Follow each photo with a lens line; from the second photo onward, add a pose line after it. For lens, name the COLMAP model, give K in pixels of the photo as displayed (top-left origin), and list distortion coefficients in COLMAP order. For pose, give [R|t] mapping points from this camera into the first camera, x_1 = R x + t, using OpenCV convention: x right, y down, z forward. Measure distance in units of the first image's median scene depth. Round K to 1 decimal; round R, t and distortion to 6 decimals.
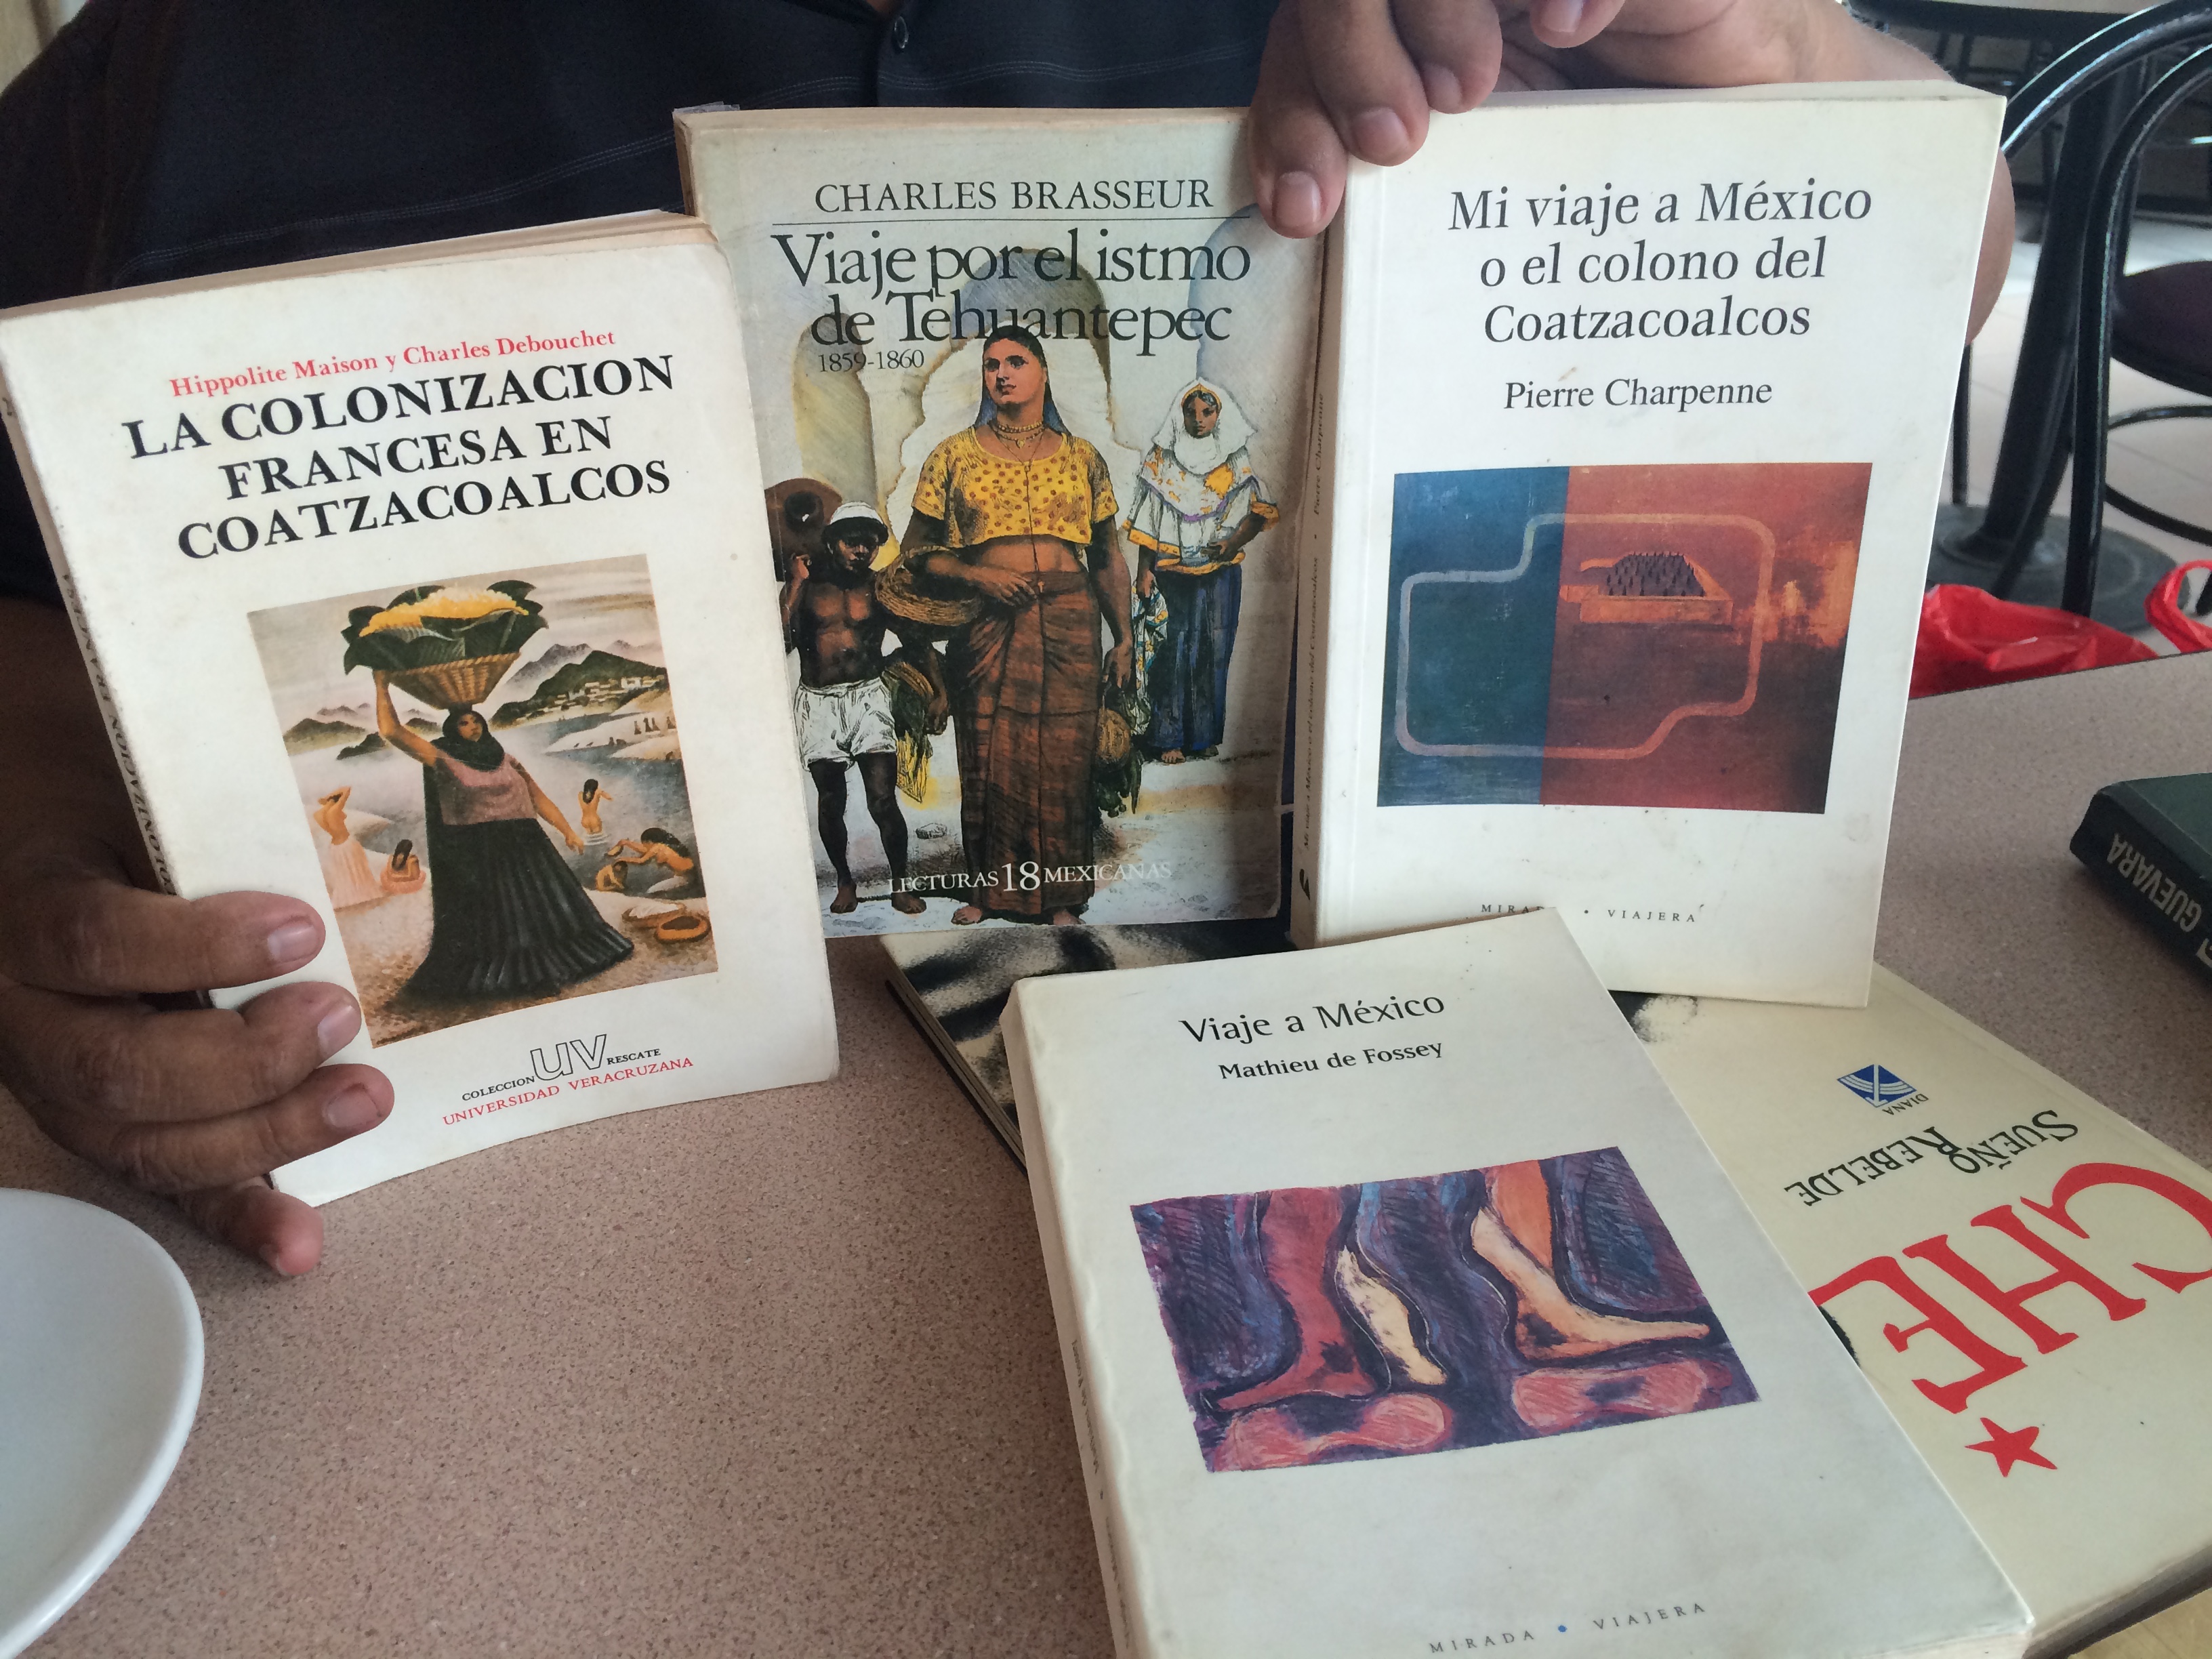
lens RADIAL K [[1885.5, 0, 1106.0], [0, 1885.5, 829.5], [0, 0, 1]] dist [0.052206, -0.077229]
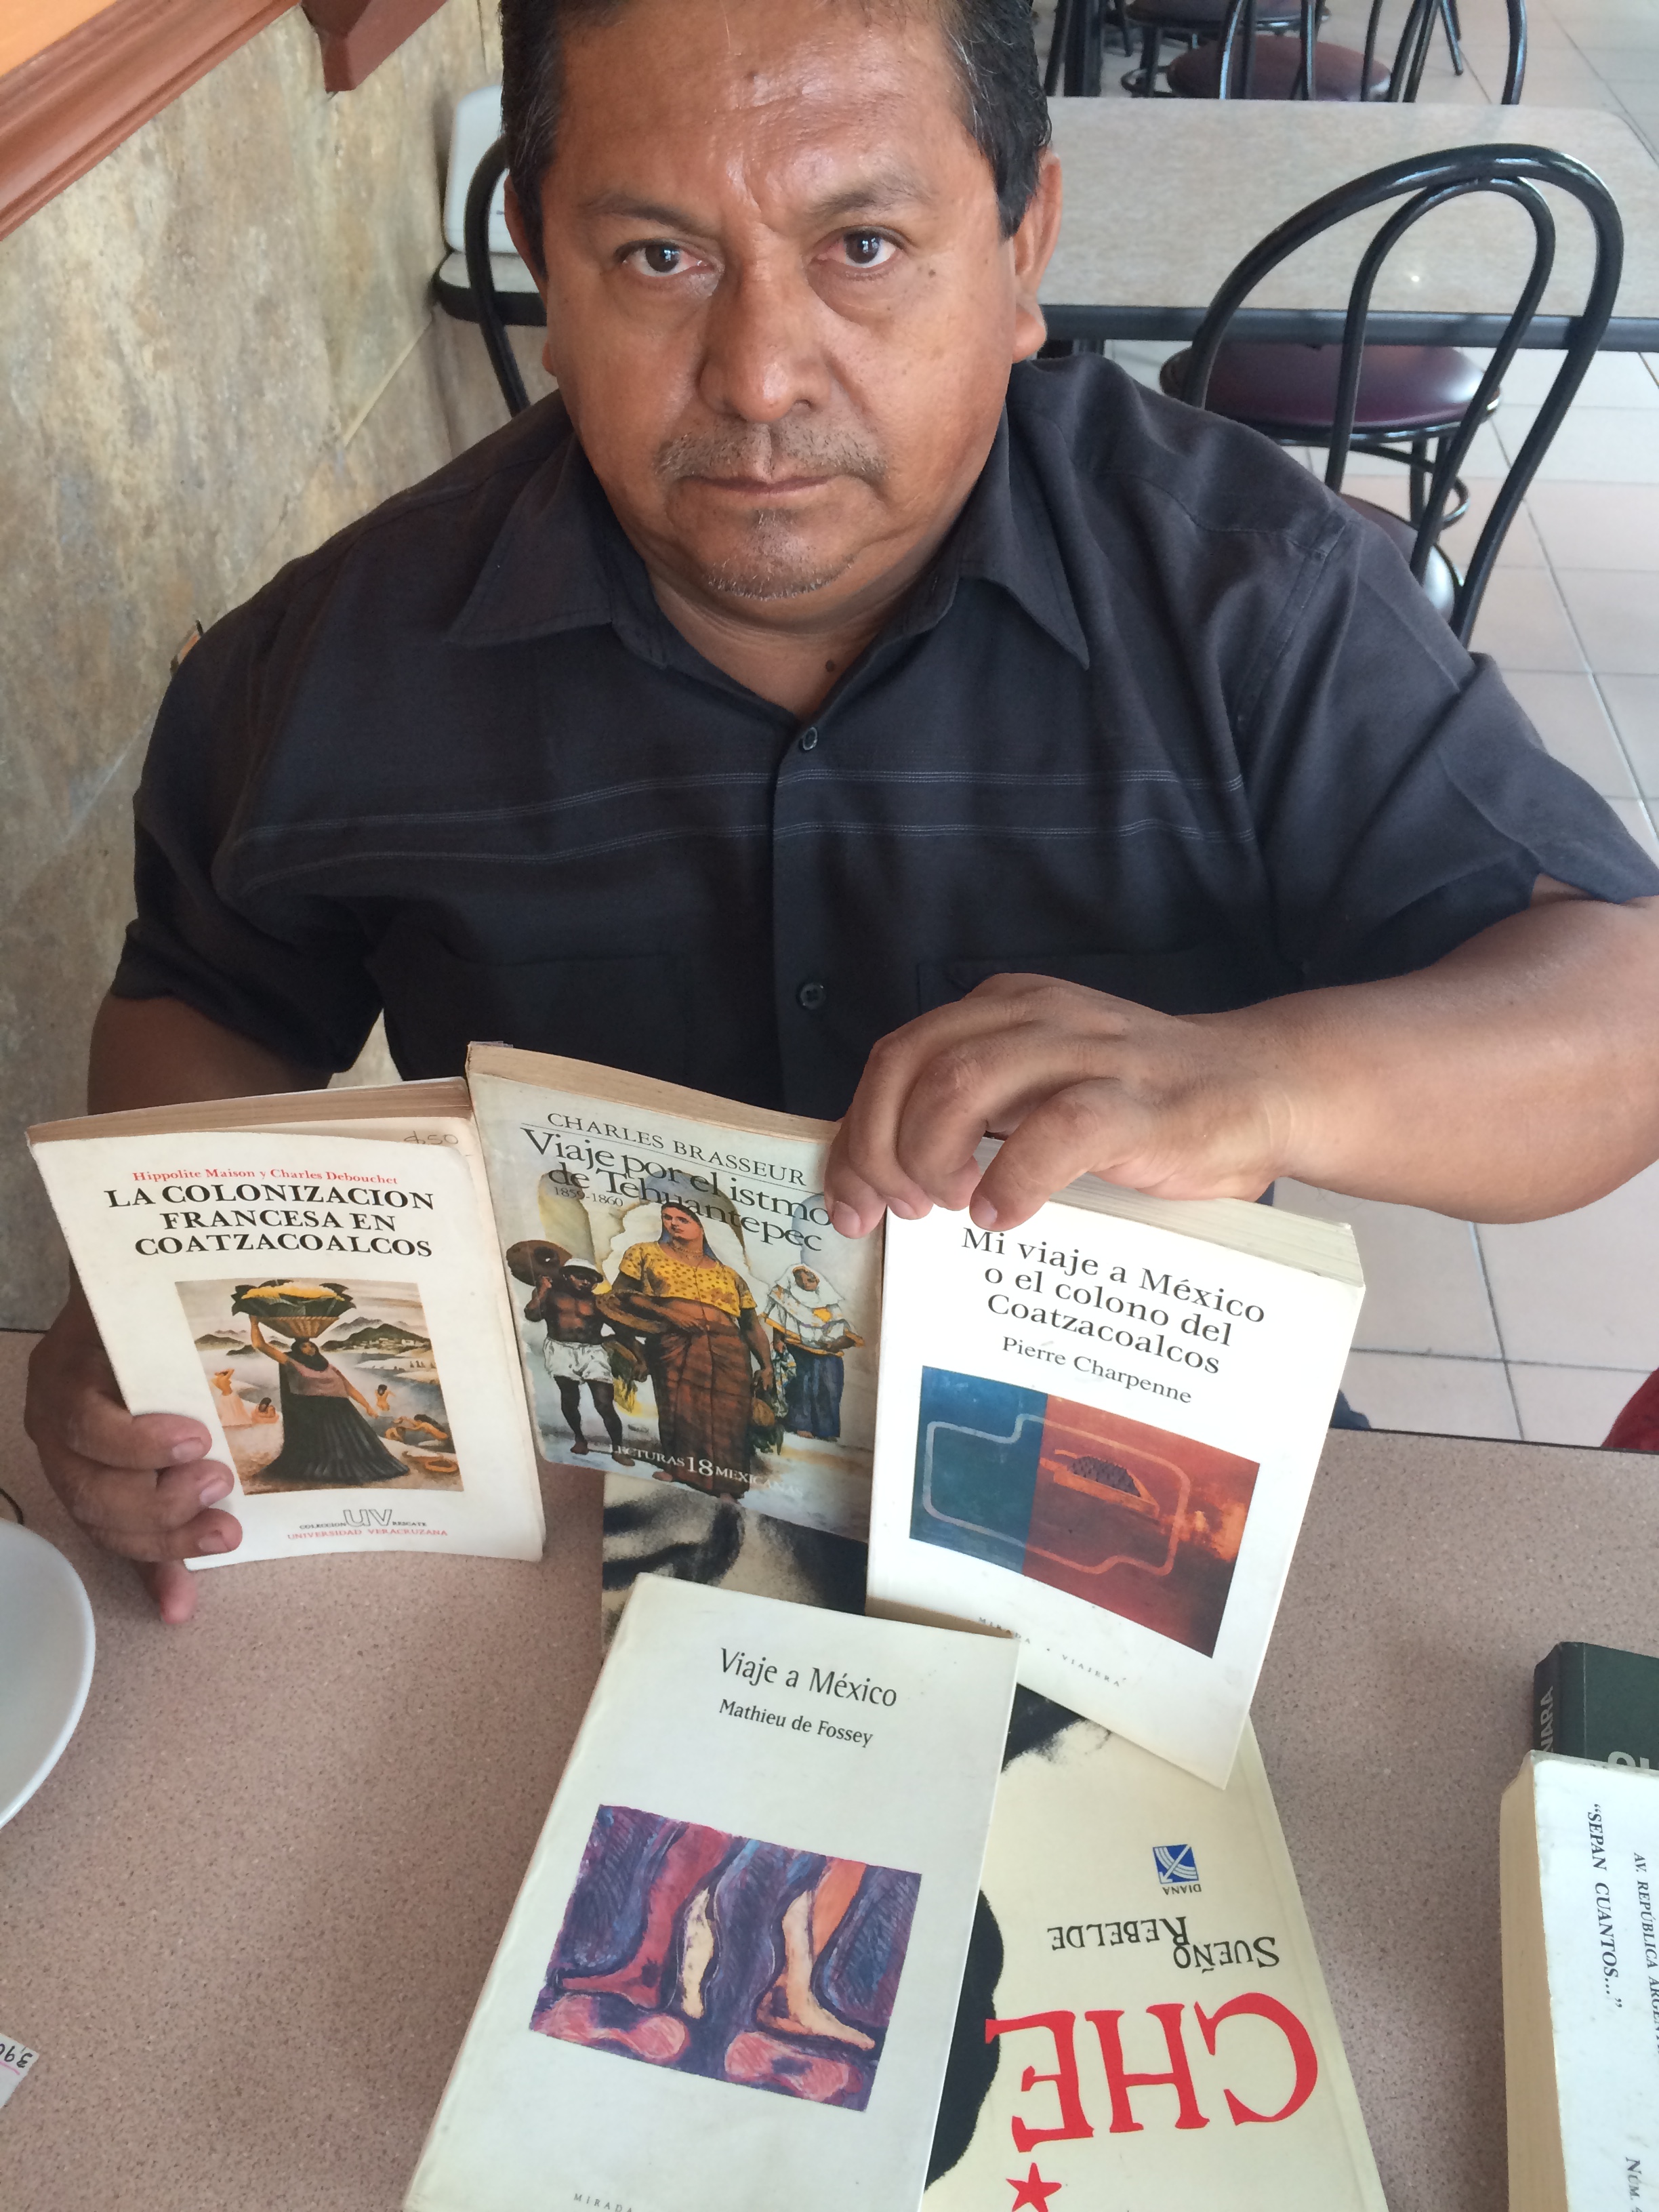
lens RADIAL K [[1897.5, 0, 877.4], [0, 1897.5, 1103.5], [0, 0, 1]] dist [0.034399, -0.001272]
pose [[0.936428, 0.263787, -0.231343, 0.391262], [-0.221917, 0.956013, 0.191811, -0.627228], [0.271764, -0.128278, 0.953776, -0.312404]]
